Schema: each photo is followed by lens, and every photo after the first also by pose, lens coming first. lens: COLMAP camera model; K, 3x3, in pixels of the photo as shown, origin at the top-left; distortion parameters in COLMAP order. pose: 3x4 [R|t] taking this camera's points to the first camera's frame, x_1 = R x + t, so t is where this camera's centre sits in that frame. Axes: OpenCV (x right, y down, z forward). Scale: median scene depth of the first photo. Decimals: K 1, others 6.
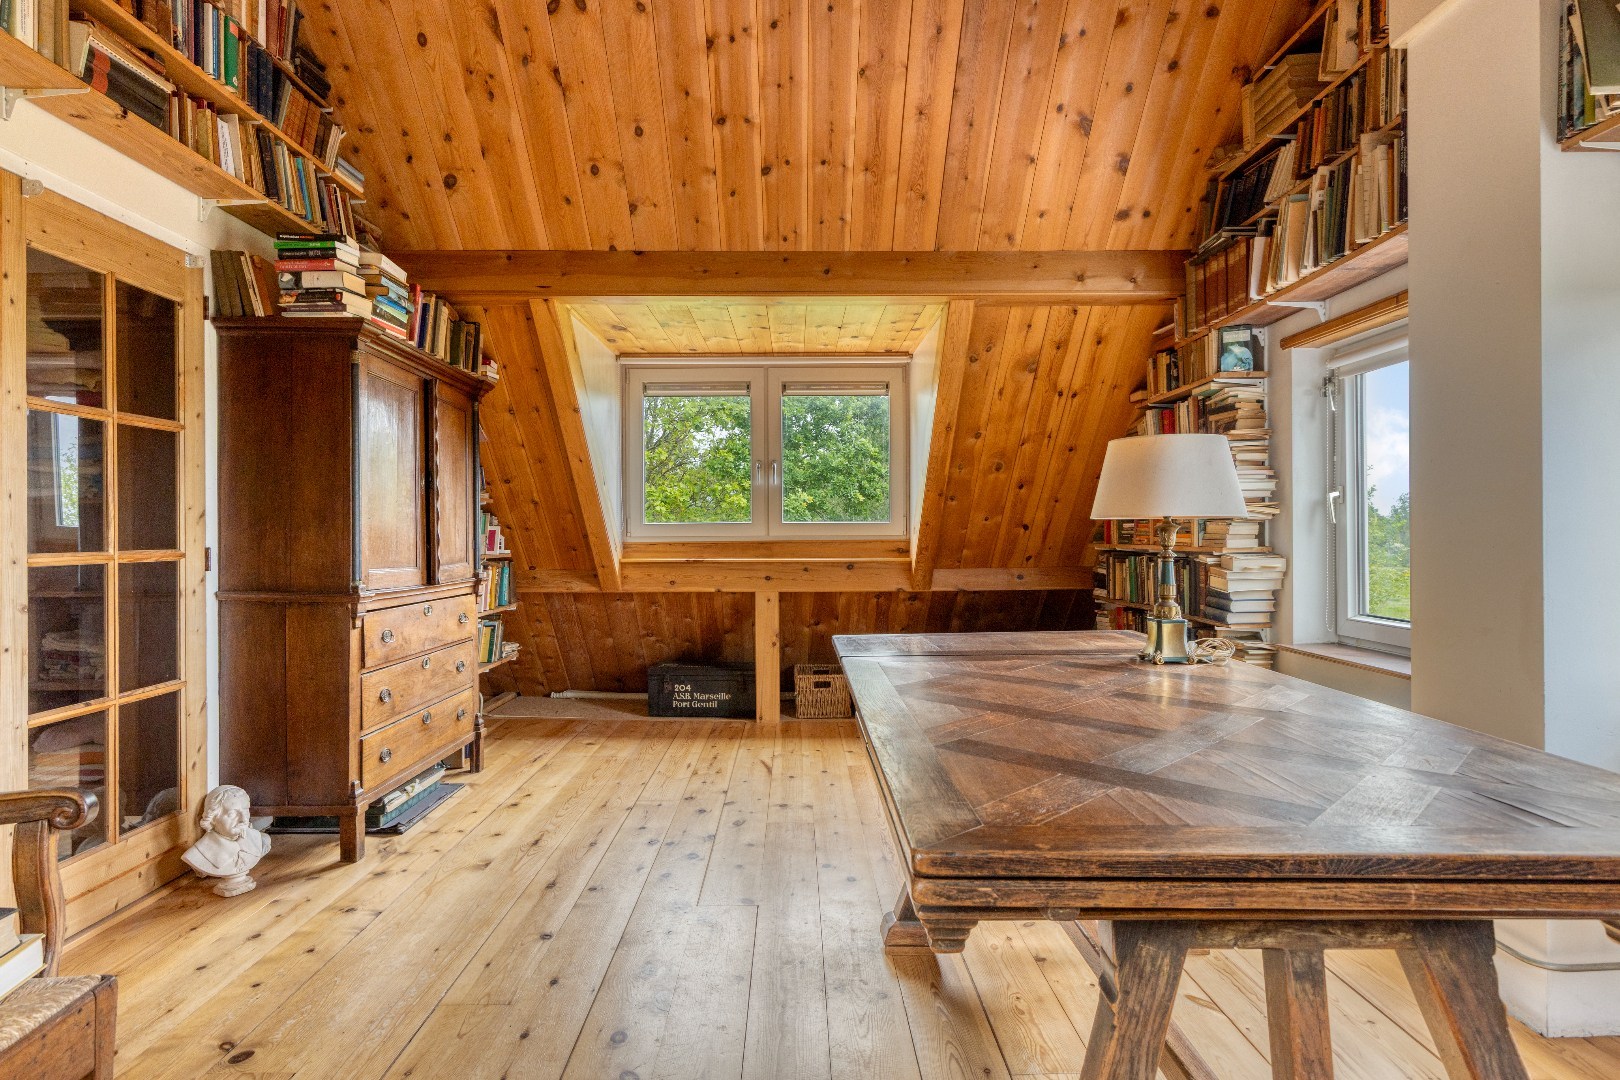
lens RADIAL K [[875.3, 0, 807.1], [0, 875.3, 537.7], [0, 0, 1]] dist [0.006699, 0.000787]
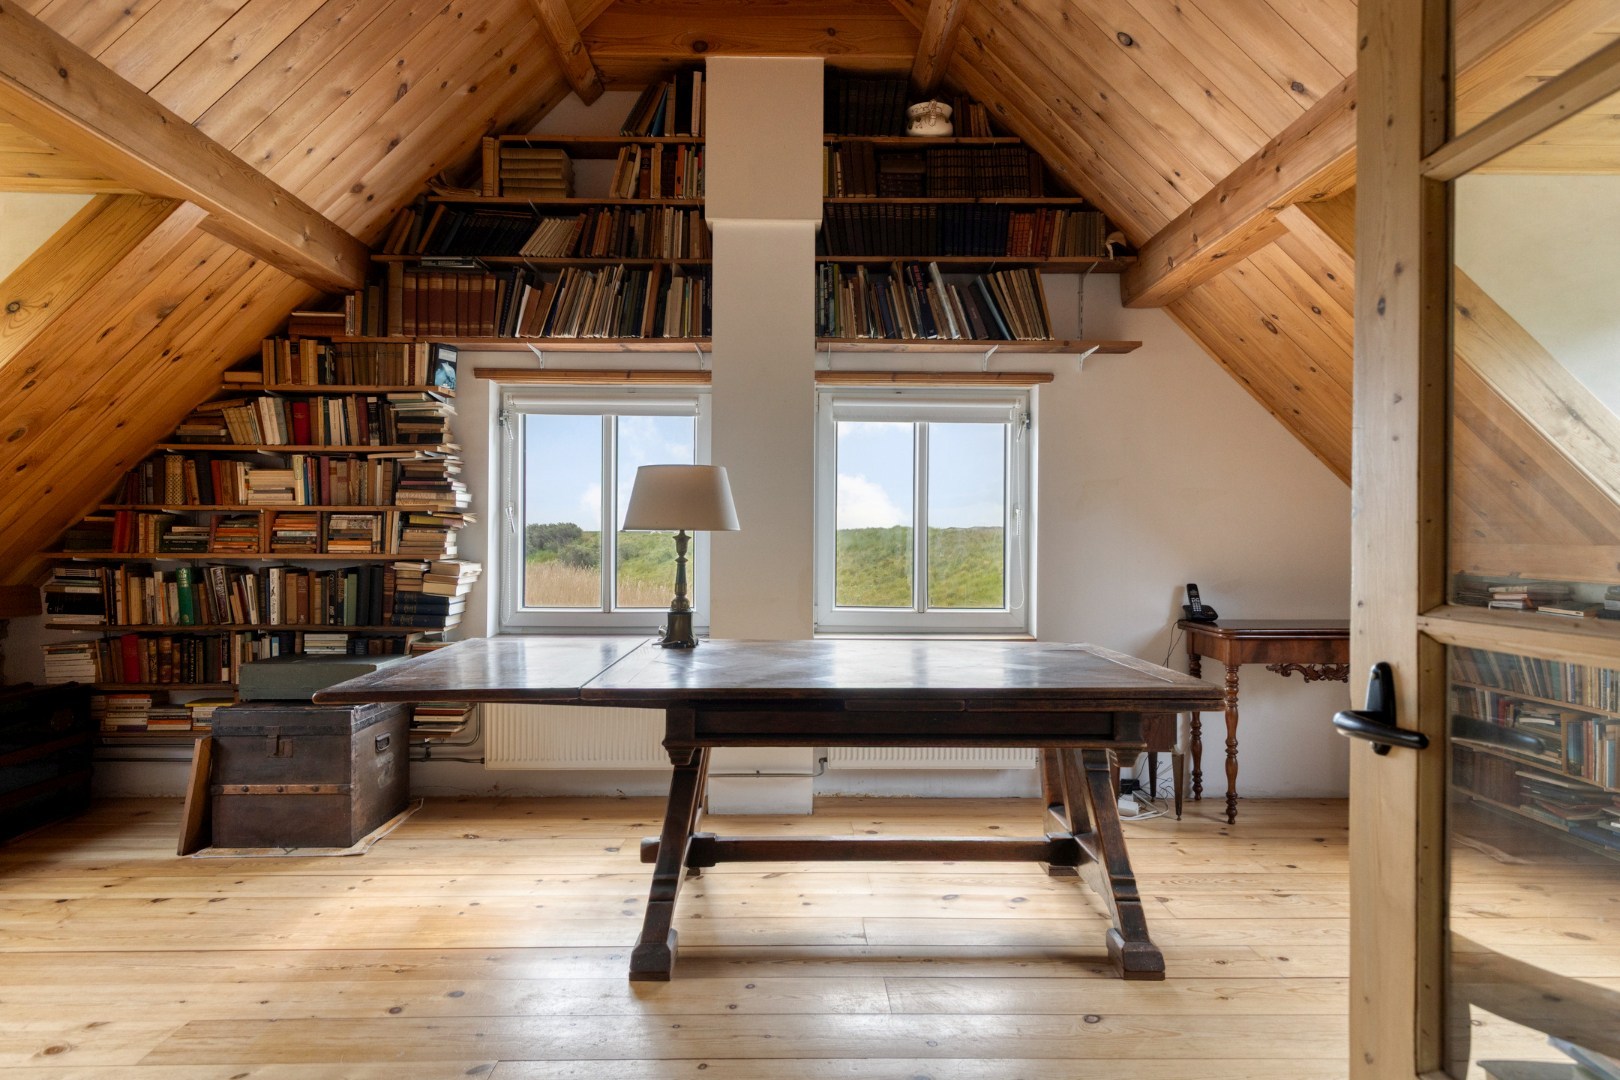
lens RADIAL K [[875.3, 0, 810.1], [0, 875.3, 543.9], [0, 0, 1]] dist [0.006699, 0.000787]
pose [[0.000643, -0.003821, 0.999992, -0.579845], [-0.000050, 0.999993, 0.003821, -0.005716], [-1.000000, -0.000053, 0.000643, 0.568462]]
